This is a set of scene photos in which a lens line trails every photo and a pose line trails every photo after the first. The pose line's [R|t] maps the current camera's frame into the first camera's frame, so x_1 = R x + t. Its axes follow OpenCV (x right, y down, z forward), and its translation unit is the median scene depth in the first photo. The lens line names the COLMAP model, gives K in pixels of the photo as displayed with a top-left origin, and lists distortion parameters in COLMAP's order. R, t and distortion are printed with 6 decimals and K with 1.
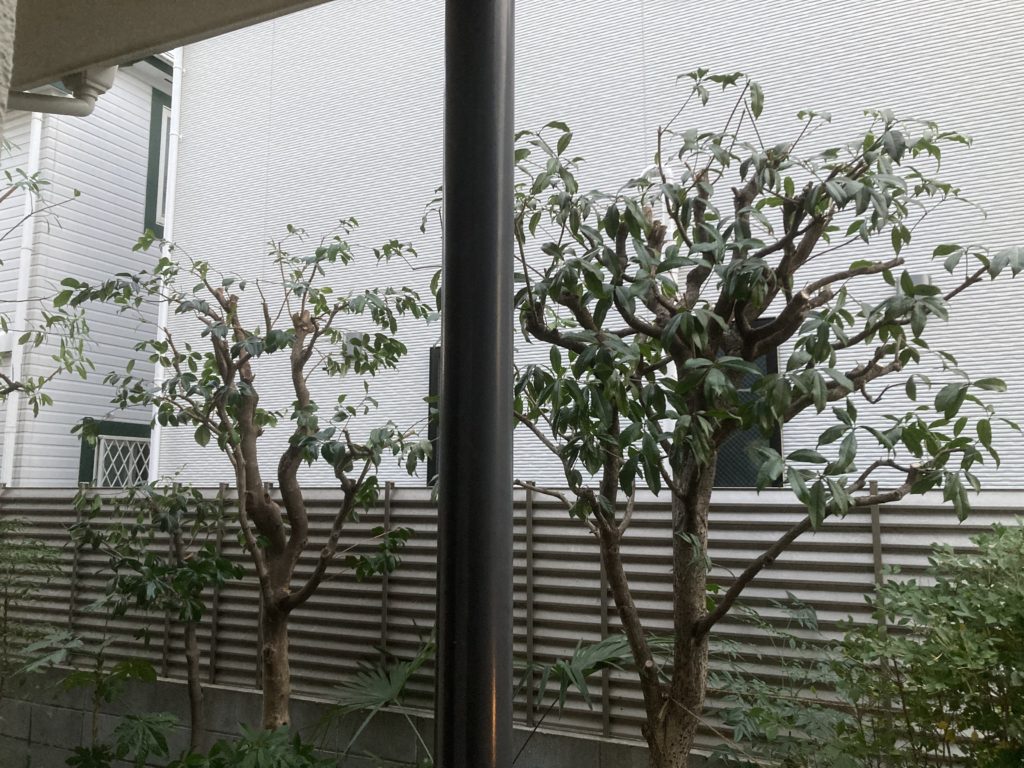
lens RADIAL K [[838.0, 0, 512.0], [0, 838.0, 384.0], [0, 0, 1]] dist [0.031708, -0.009656]
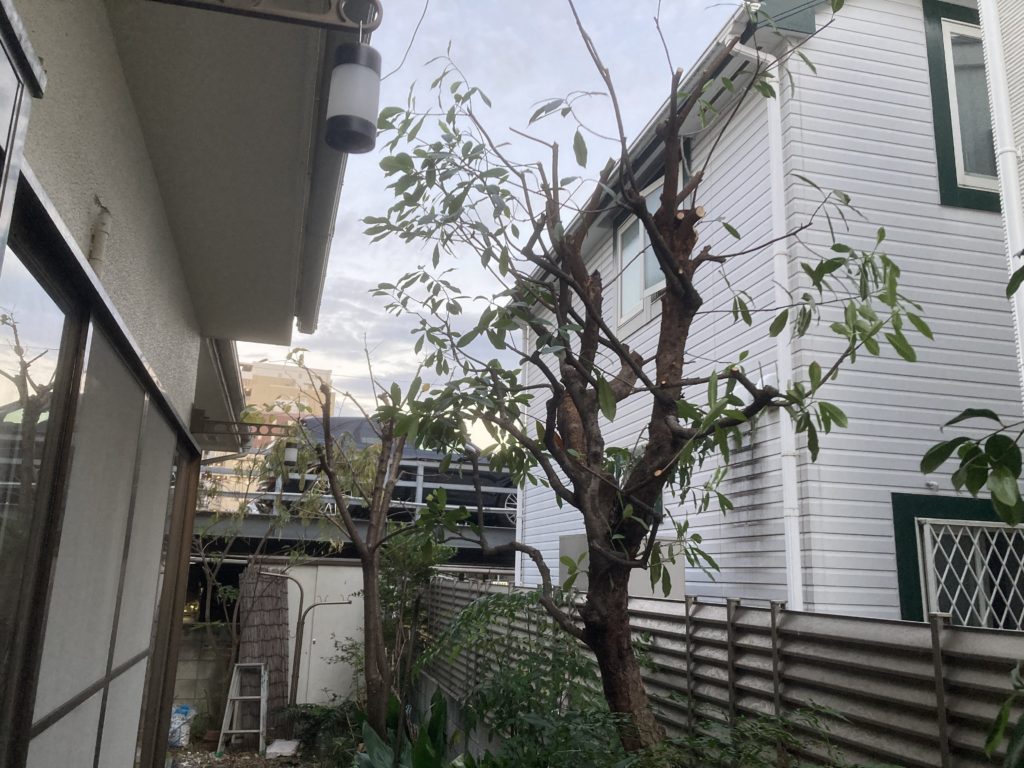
lens RADIAL K [[838.0, 0, 512.0], [0, 838.0, 384.0], [0, 0, 1]] dist [0.031708, -0.009656]
pose [[0.644564, -0.158788, -0.747879, -0.217777], [0.072651, 0.986490, -0.146834, 0.035382], [0.761090, 0.040310, 0.647392, 0.391716]]
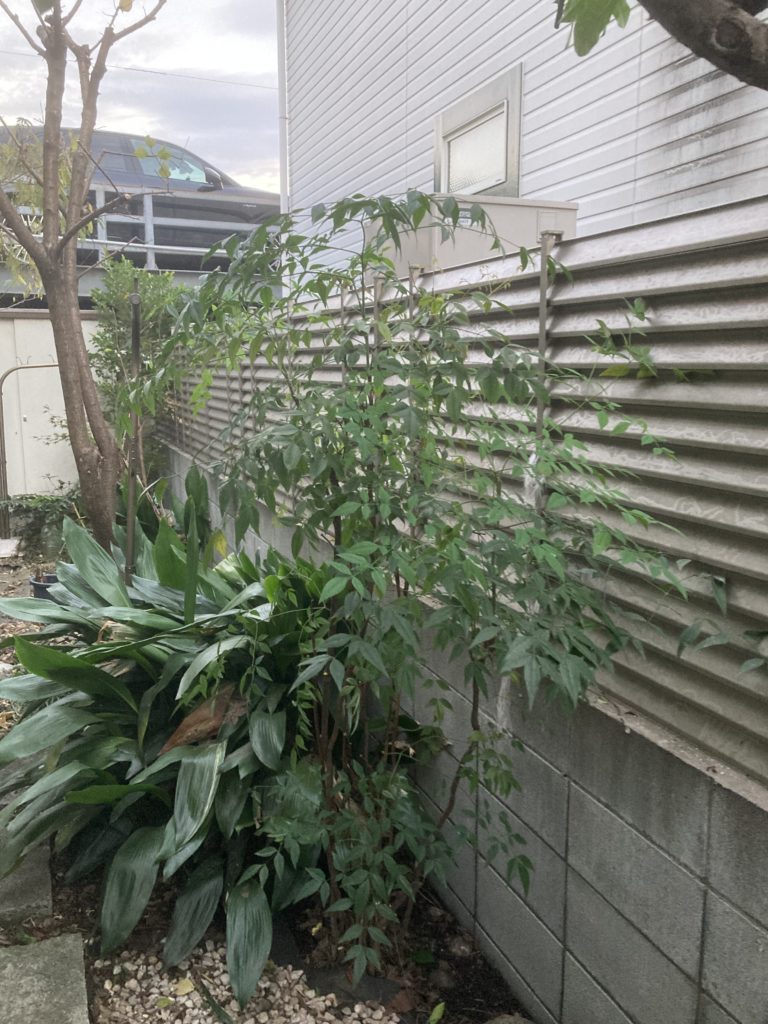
lens RADIAL K [[838.0, 0, 384.0], [0, 838.0, 512.0], [0, 0, 1]] dist [0.031708, -0.009656]
pose [[0.739857, 0.103648, -0.664732, -0.315706], [0.100243, 0.960047, 0.261268, 0.062322], [0.665254, -0.259936, 0.699908, 0.463931]]
